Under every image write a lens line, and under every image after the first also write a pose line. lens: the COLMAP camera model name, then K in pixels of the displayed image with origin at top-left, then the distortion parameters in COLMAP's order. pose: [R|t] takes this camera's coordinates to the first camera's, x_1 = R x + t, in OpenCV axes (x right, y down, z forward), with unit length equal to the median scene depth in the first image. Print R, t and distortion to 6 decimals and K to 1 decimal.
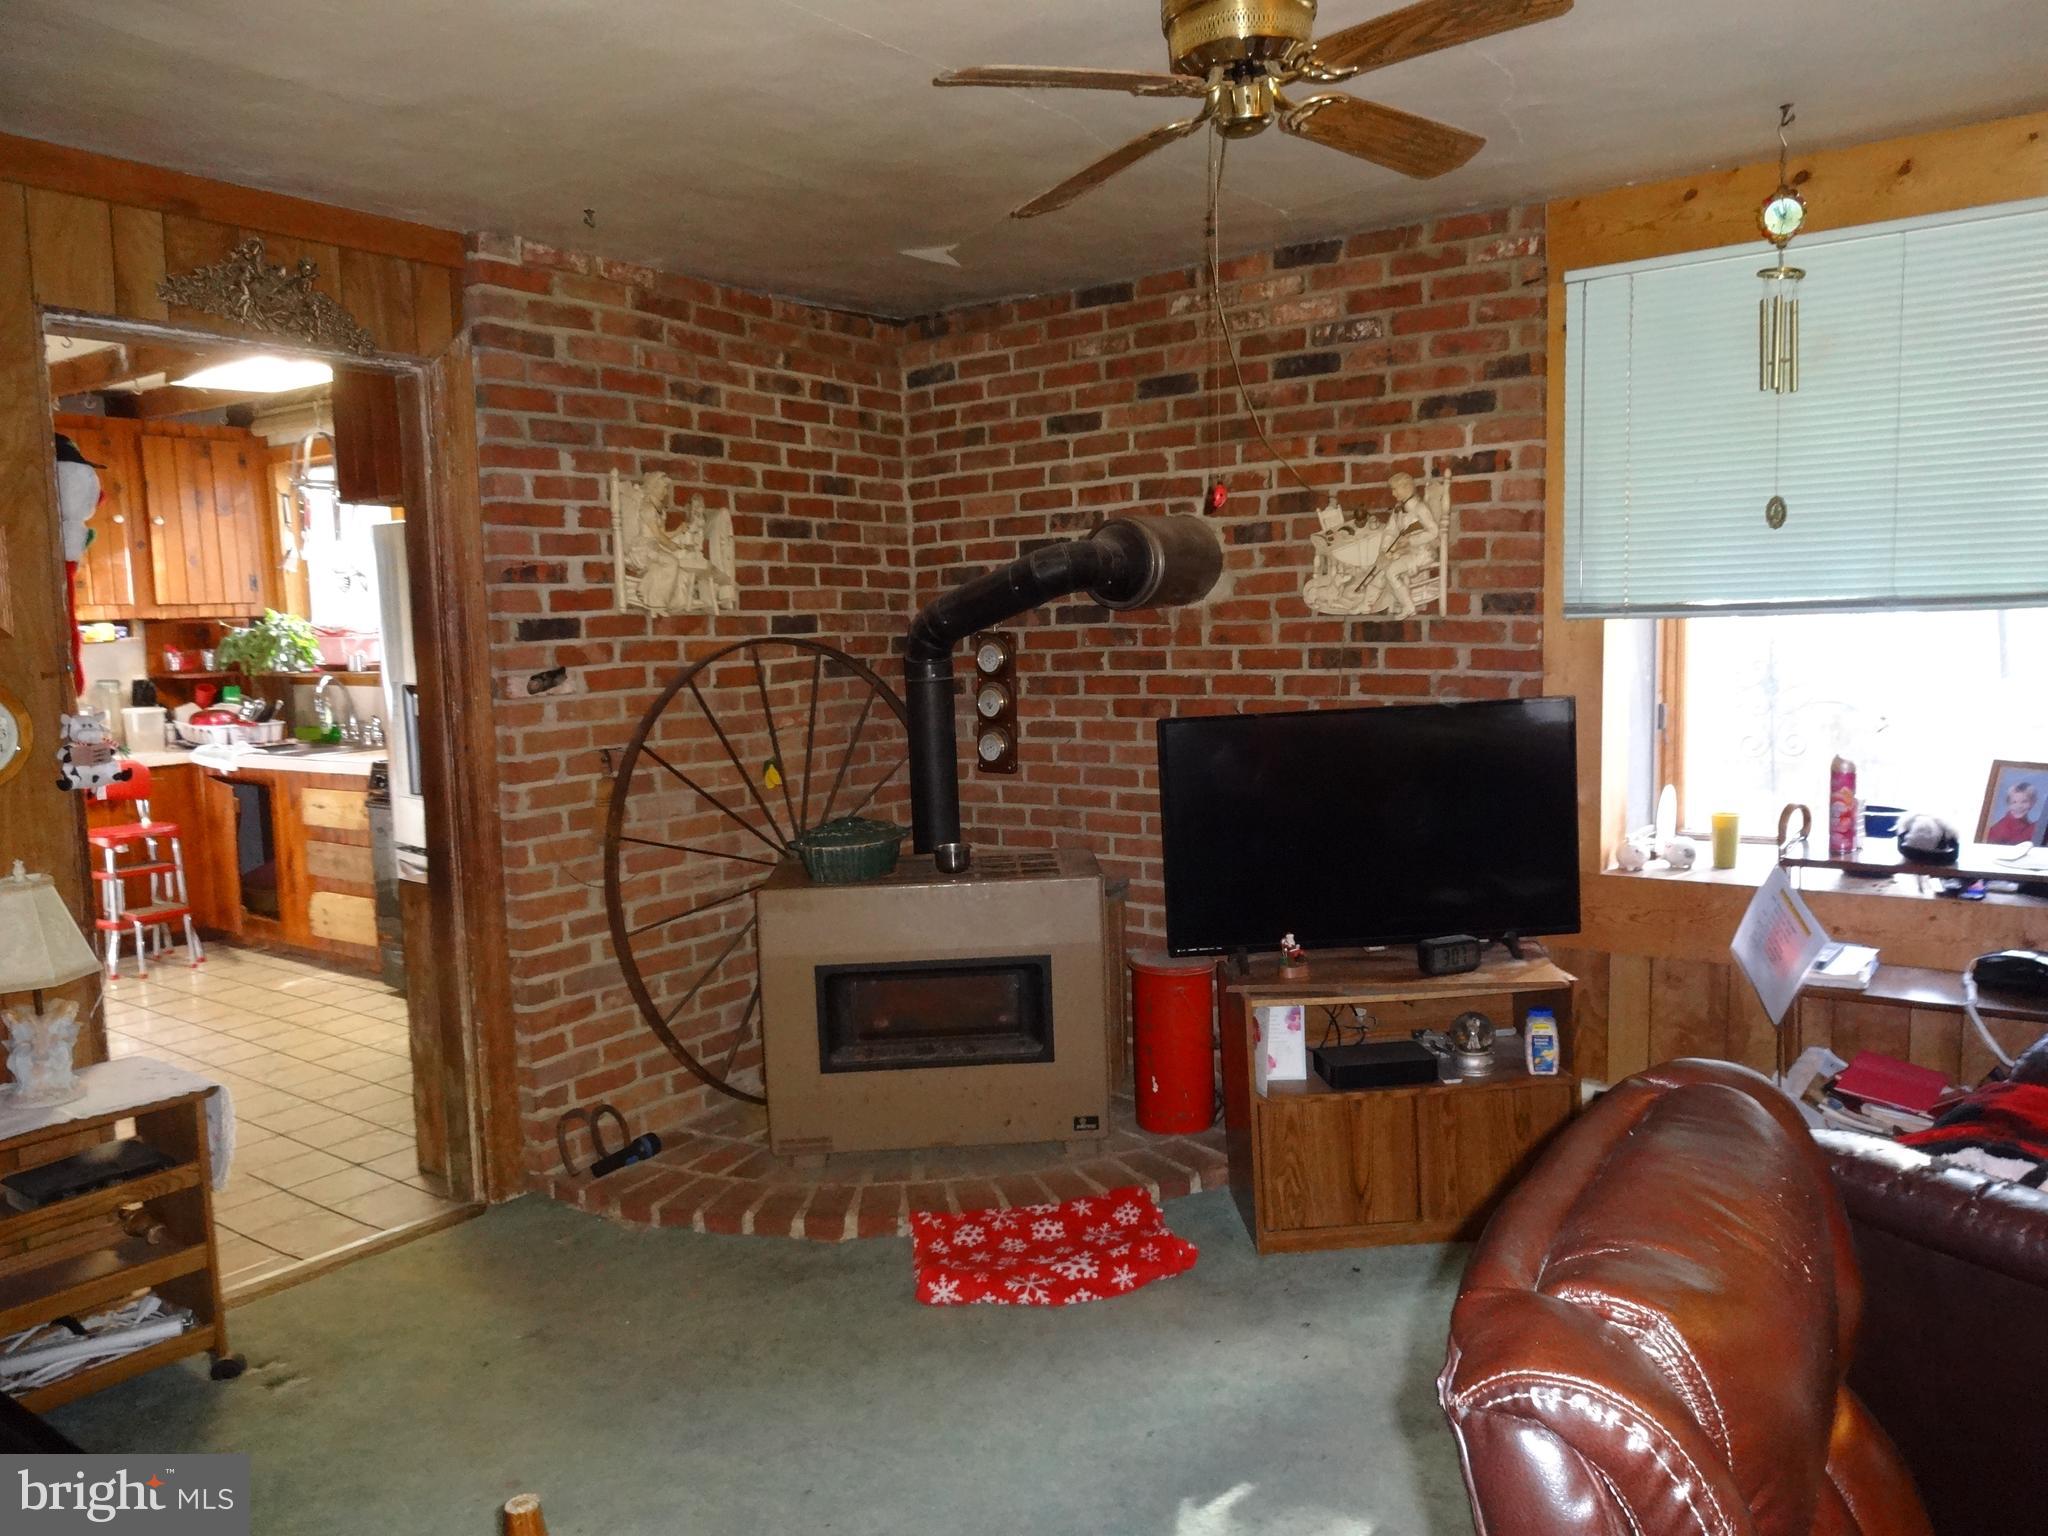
lens RADIAL K [[1471.8, 0, 1016.4], [0, 1471.8, 766.0], [0, 0, 1]] dist [-0.003655, -0.005432]
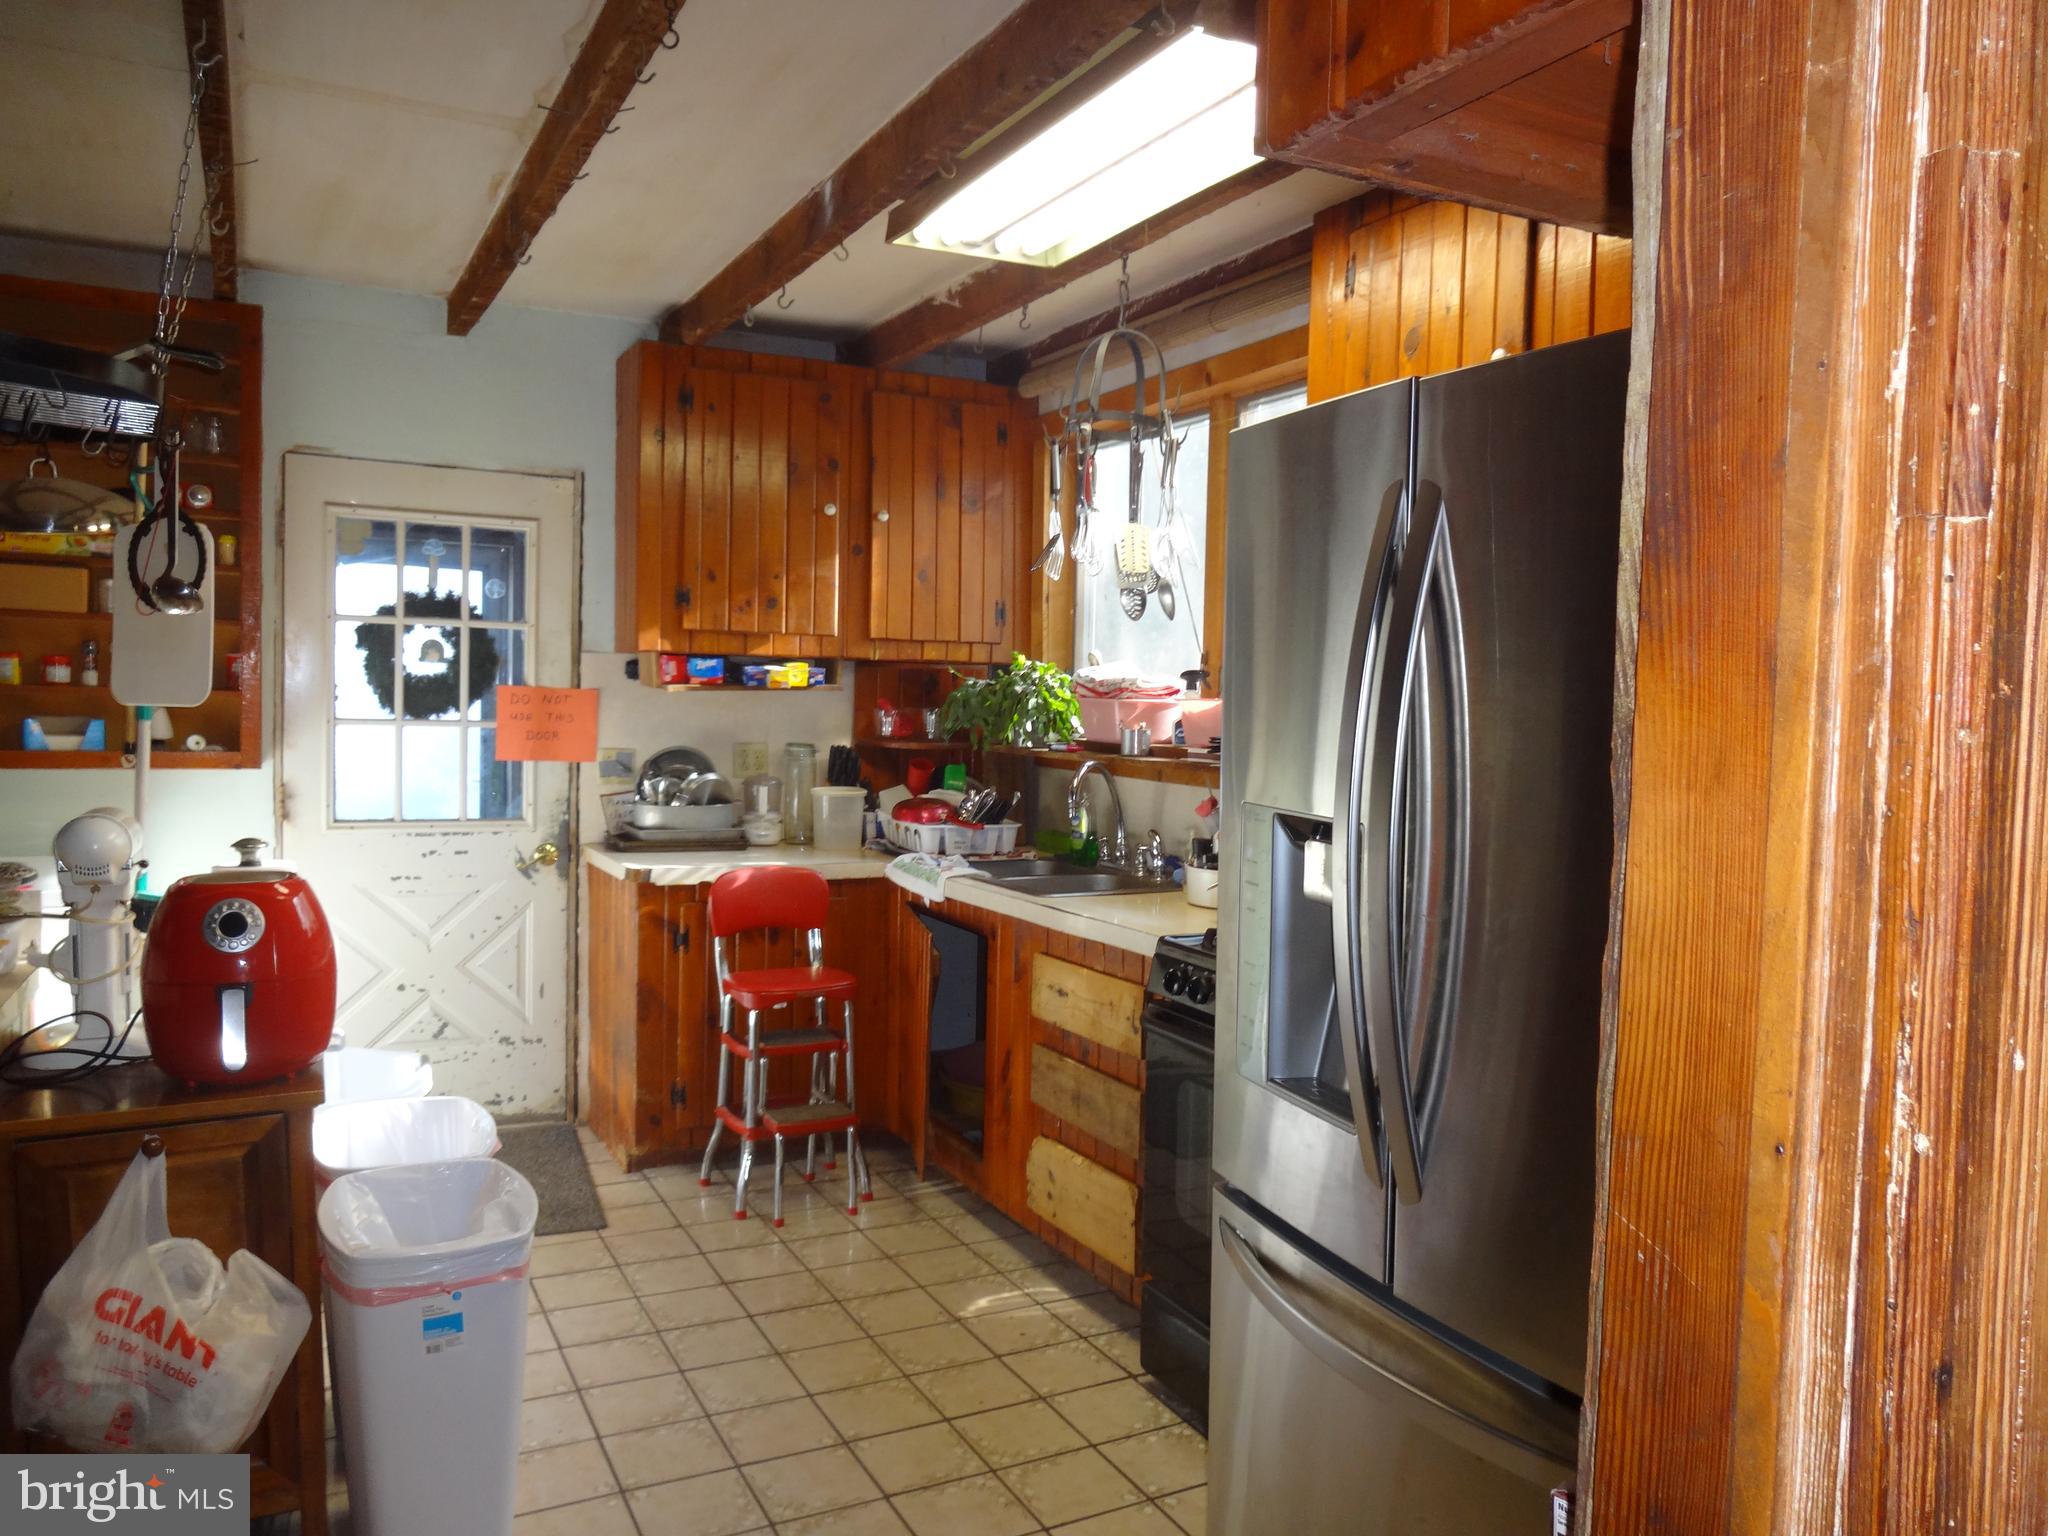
lens RADIAL K [[1471.8, 0, 1016.4], [0, 1471.8, 766.0], [0, 0, 1]] dist [-0.003655, -0.005432]
pose [[0.887808, 0.067755, -0.455200, -0.209997], [-0.094634, 0.994843, -0.036490, -0.032572], [0.450380, 0.075474, 0.889641, 0.427566]]
